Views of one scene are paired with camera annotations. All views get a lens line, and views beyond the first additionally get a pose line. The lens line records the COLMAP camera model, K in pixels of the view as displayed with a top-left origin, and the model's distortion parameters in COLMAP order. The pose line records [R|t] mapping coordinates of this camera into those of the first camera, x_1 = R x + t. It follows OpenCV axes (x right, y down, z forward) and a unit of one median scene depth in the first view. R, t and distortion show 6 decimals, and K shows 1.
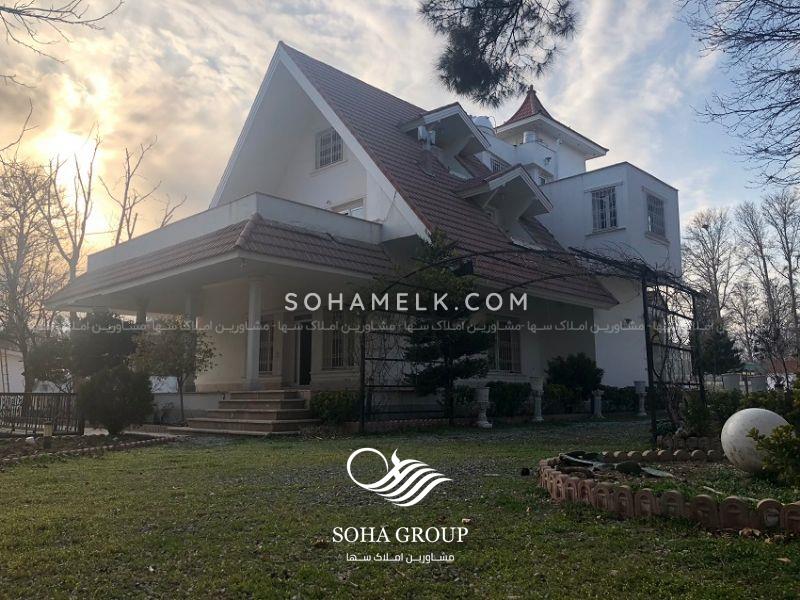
lens RADIAL K [[654.7, 0, 400.0], [0, 654.7, 300.0], [0, 0, 1]] dist [0.004544, 0.000216]
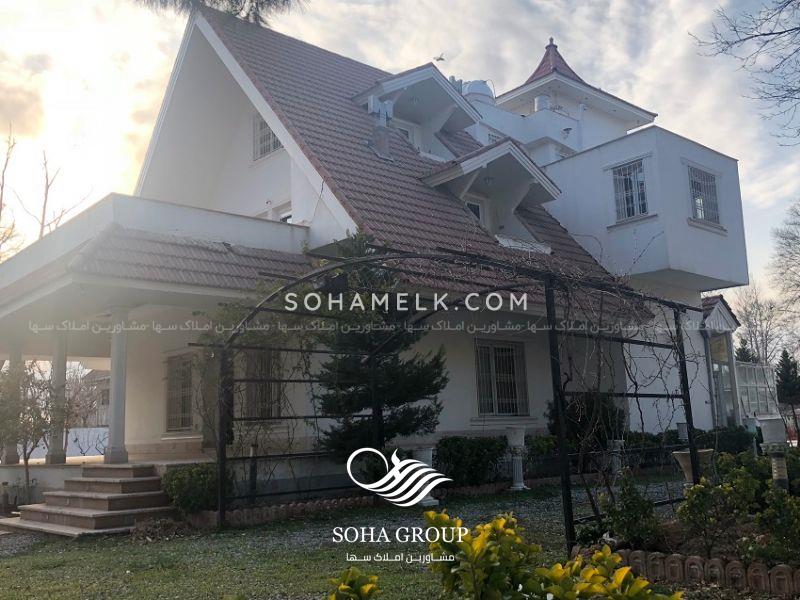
lens RADIAL K [[790.9, 0, 400.0], [0, 790.9, 300.0], [0, 0, 1]] dist [0.003602, -0.006923]
pose [[0.996650, -0.048490, -0.065860, 0.105443], [0.046930, 0.998585, -0.025022, -0.004403], [0.066980, 0.021847, 0.997515, 0.088646]]
